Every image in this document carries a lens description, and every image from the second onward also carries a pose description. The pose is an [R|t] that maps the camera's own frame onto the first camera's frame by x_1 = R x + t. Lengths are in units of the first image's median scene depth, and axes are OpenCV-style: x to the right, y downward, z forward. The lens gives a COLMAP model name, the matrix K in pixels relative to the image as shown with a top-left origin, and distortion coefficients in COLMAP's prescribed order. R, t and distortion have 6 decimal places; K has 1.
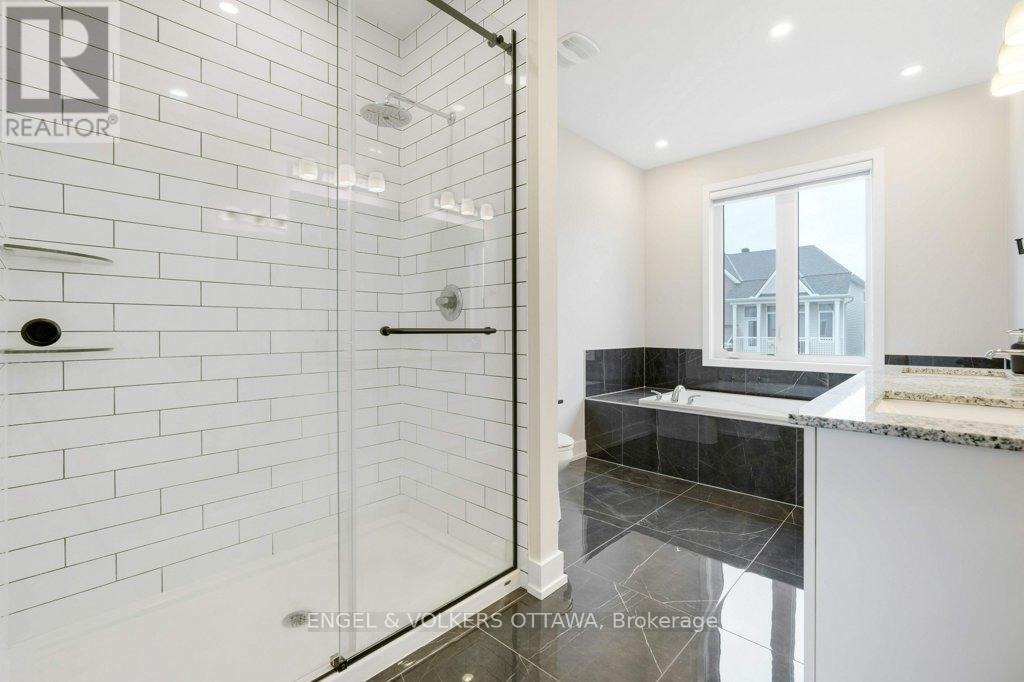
lens RADIAL K [[462.2, 0, 511.8], [0, 462.2, 334.0], [0, 0, 1]] dist [0.001225, 0.001065]
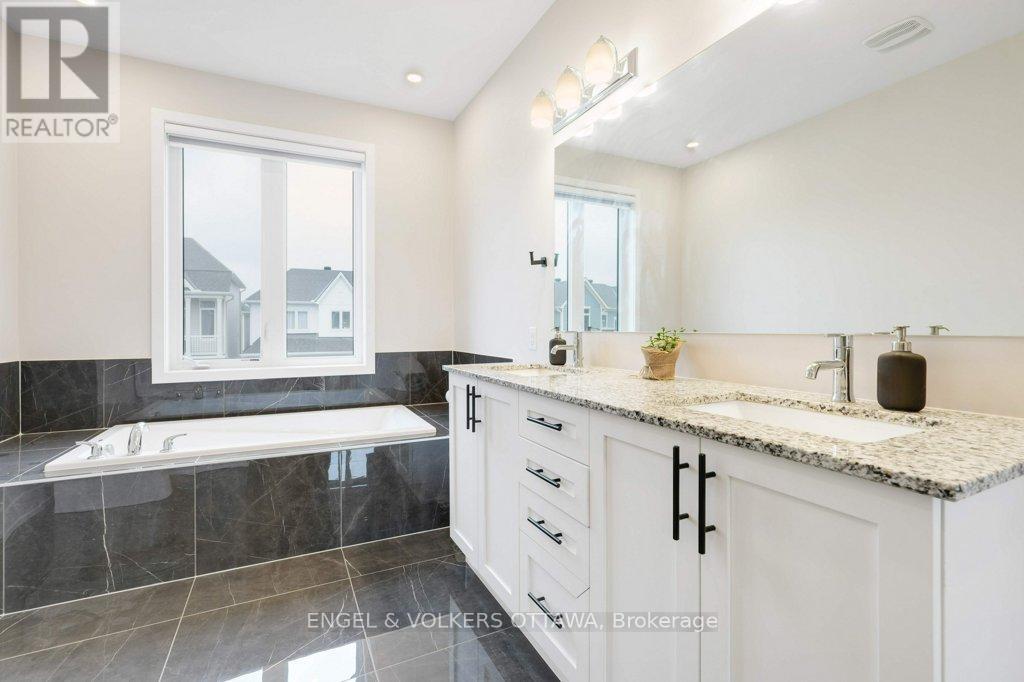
lens RADIAL K [[462.2, 0, 509.9], [0, 462.2, 329.6], [0, 0, 1]] dist [0.001225, 0.001065]
pose [[0.352840, -0.008362, 0.935646, -0.020120], [0.012884, 0.999909, 0.004078, -0.004349], [-0.935595, 0.010616, 0.352916, 0.304415]]
